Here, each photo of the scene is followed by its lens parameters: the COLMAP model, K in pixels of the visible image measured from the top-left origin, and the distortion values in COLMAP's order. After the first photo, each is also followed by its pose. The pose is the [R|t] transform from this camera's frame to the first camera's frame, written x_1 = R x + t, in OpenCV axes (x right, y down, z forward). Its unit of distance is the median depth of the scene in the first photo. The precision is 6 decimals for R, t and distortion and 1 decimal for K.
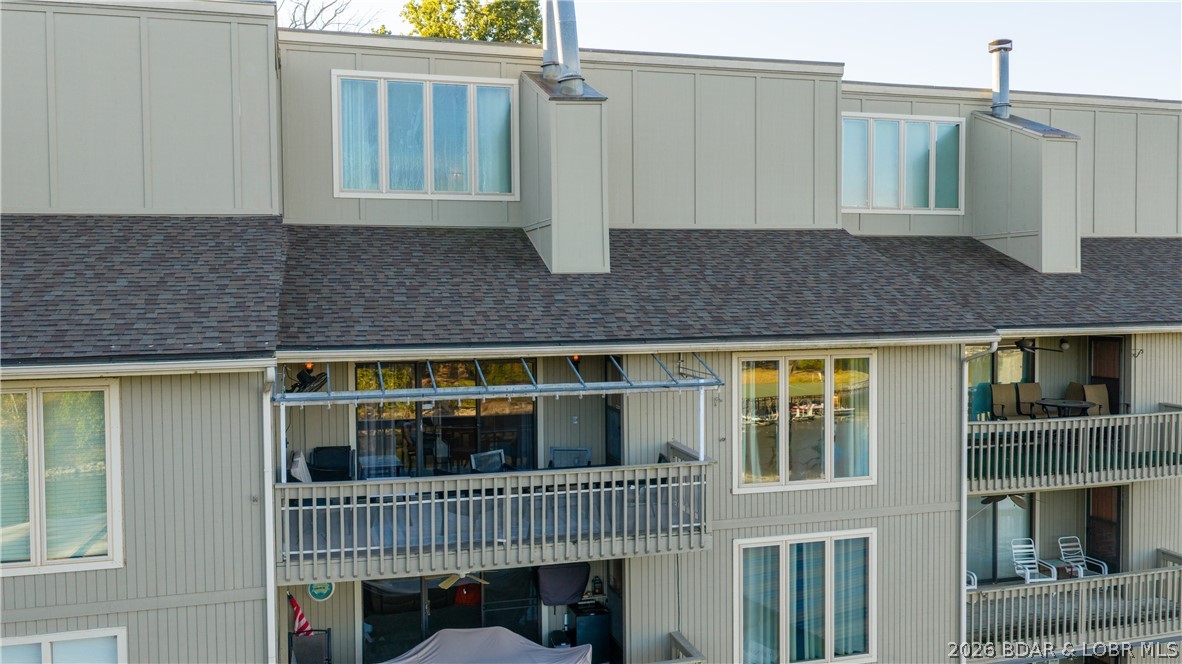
lens RADIAL K [[962.3, 0, 591.0], [0, 962.3, 332.0], [0, 0, 1]] dist [0.038583, -0.096114]
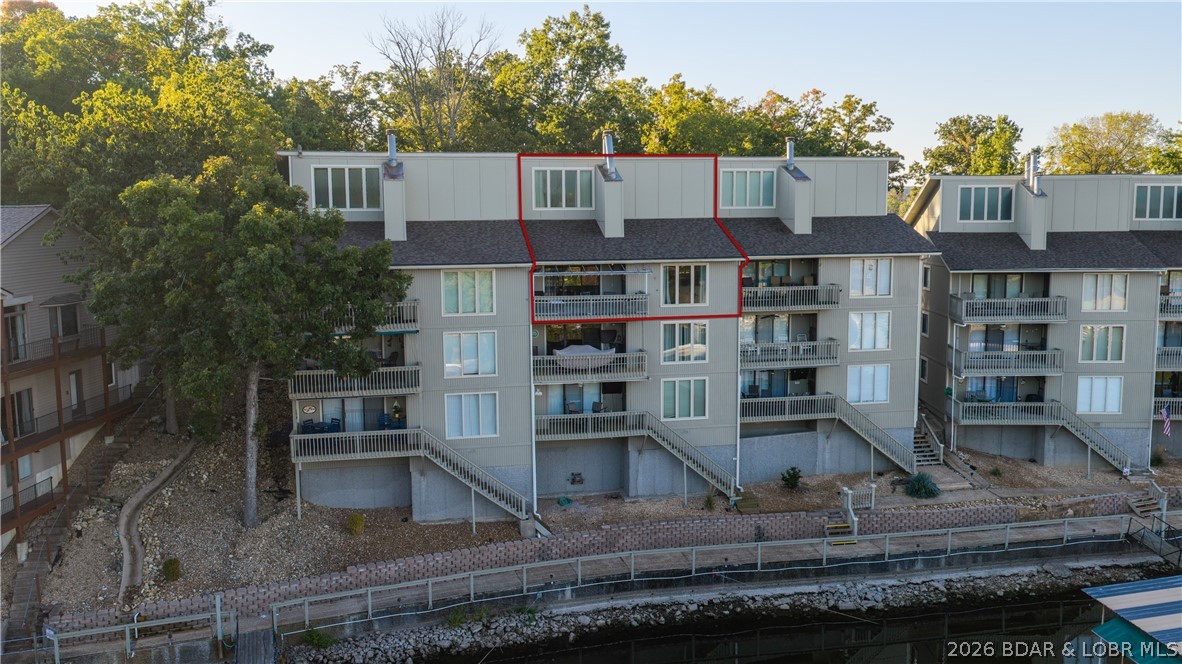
lens RADIAL K [[962.3, 0, 591.0], [0, 962.3, 332.0], [0, 0, 1]] dist [0.038583, -0.096114]
pose [[0.997065, 0.011450, -0.075703, 0.143194], [-0.004851, 0.996215, 0.086786, -0.024343], [0.076410, -0.086164, 0.993347, -1.981304]]
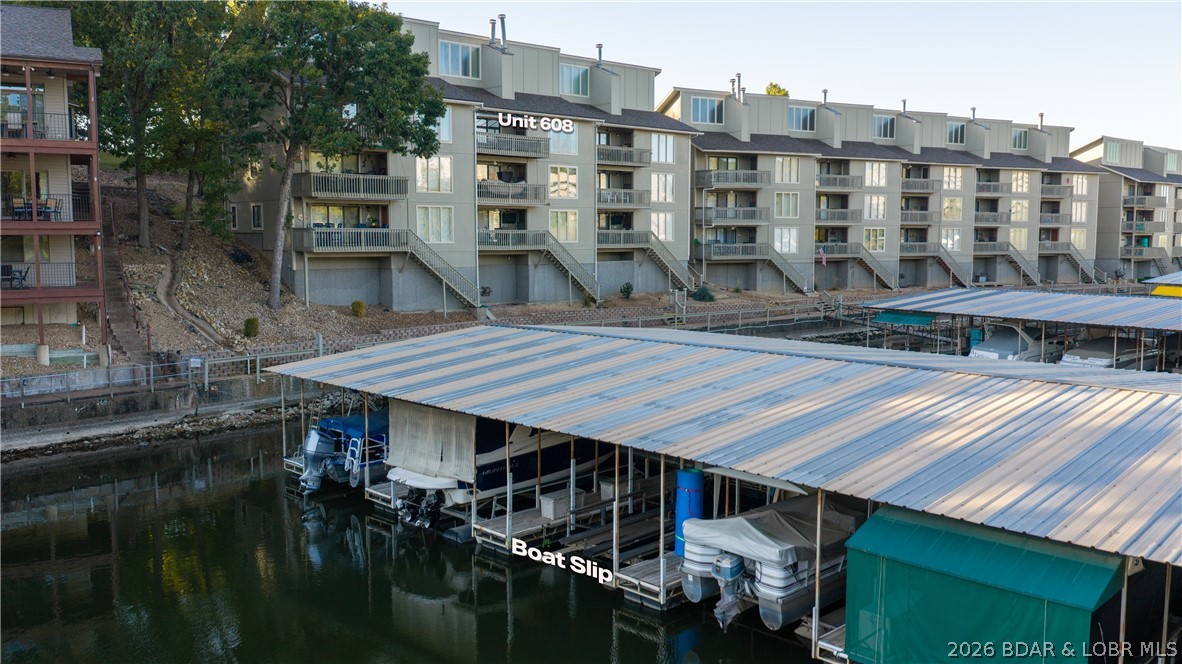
lens RADIAL K [[962.3, 0, 591.0], [0, 962.3, 332.0], [0, 0, 1]] dist [0.038583, -0.096114]
pose [[0.905374, -0.032865, 0.423341, -1.327659], [0.009080, 0.998271, 0.058079, 0.629010], [-0.424518, -0.048739, 0.904107, -2.602038]]
